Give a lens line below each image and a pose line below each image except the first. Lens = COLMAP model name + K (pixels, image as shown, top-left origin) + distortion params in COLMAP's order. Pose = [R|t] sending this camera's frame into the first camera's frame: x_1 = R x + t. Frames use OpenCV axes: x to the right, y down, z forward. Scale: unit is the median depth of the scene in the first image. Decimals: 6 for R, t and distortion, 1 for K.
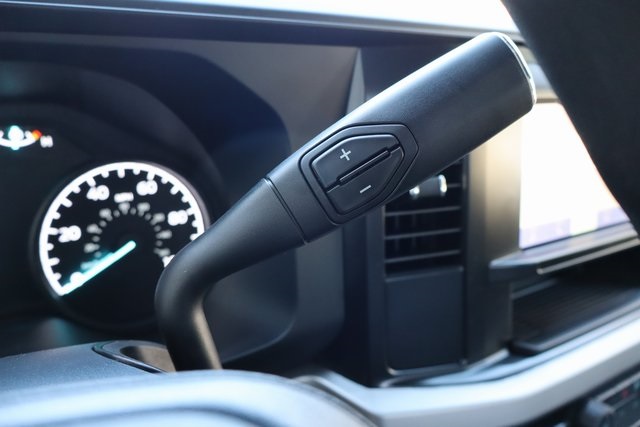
lens RADIAL K [[541.4, 0, 324.3], [0, 541.4, 216.0], [0, 0, 1]] dist [0.005794, -0.001530]
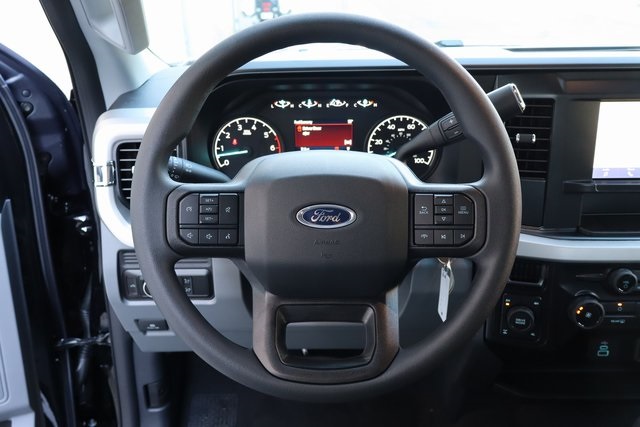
lens RADIAL K [[588.5, 0, 323.8], [0, 588.5, 214.0], [0, 0, 1]] dist [0.008477, 0.000000]
pose [[0.823376, 0.176525, -0.539344, 0.831274], [-0.132847, 0.983939, 0.119232, 0.068209], [0.551728, -0.026522, 0.833602, -1.389521]]
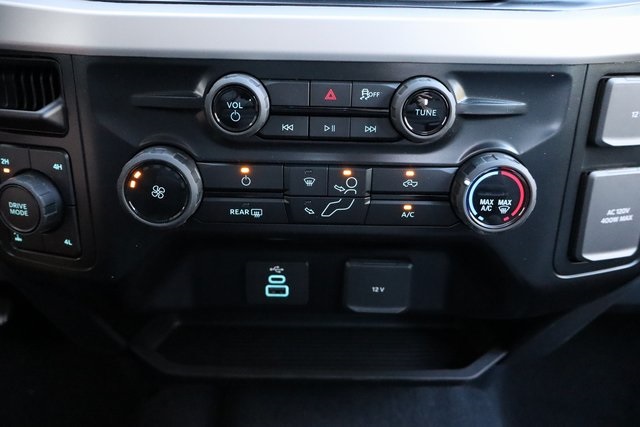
lens RADIAL K [[541.4, 0, 317.6], [0, 541.4, 214.6], [0, 0, 1]] dist [0.005794, -0.001530]
pose [[0.821055, 0.232960, -0.521151, 1.176142], [-0.155436, 0.969680, 0.188574, 0.433900], [0.549280, -0.073824, 0.832371, 0.547412]]
